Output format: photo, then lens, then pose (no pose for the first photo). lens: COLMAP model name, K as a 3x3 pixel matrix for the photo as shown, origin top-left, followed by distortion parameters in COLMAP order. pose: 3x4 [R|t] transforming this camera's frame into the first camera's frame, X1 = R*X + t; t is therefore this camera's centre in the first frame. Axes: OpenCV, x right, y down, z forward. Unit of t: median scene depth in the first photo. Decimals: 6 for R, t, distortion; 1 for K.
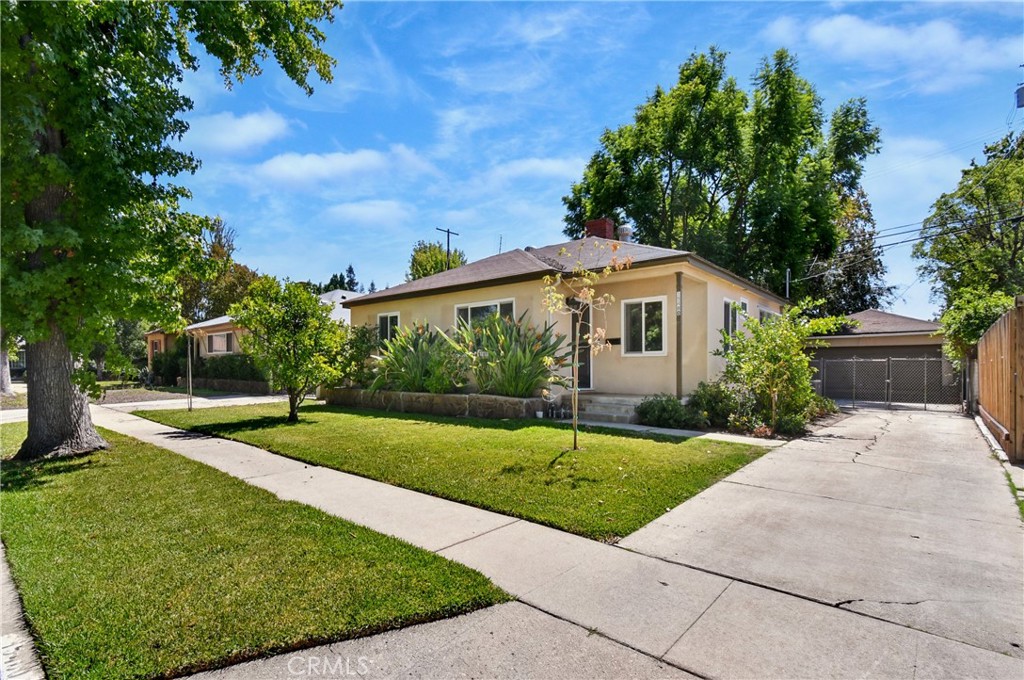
lens RADIAL K [[477.3, 0, 507.1], [0, 477.3, 364.4], [0, 0, 1]] dist [0.002096, -0.000134]
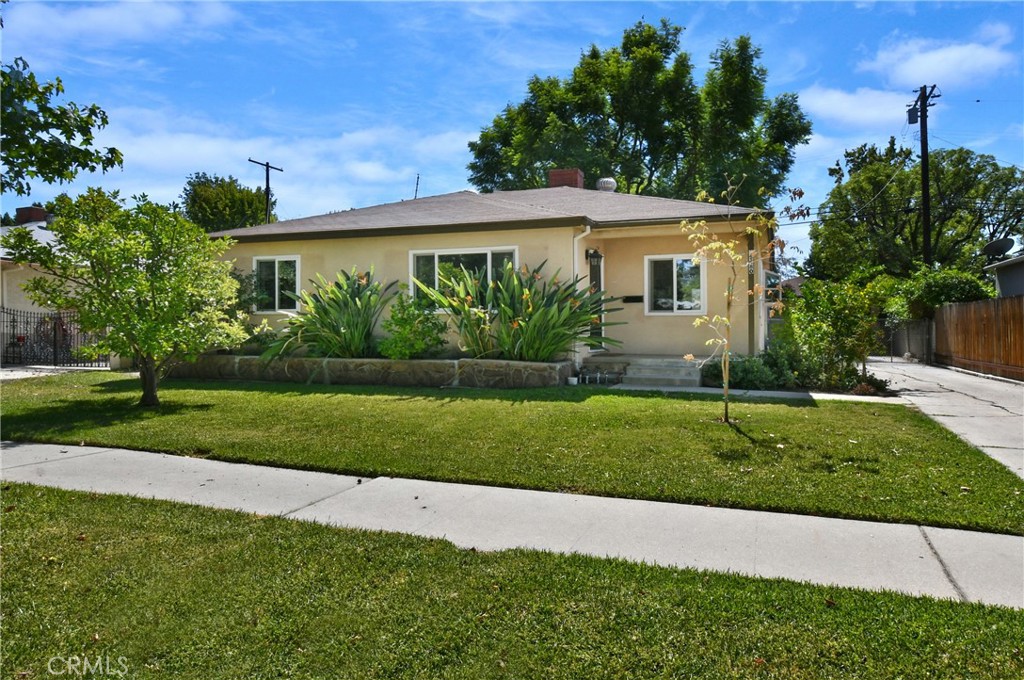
lens RADIAL K [[477.3, 0, 513.5], [0, 477.3, 318.1], [0, 0, 1]] dist [0.002096, -0.000134]
pose [[0.911467, 0.003233, 0.411361, -0.345984], [-0.000699, 0.999980, -0.006310, -0.004262], [-0.411373, 0.005464, 0.911451, 0.214454]]
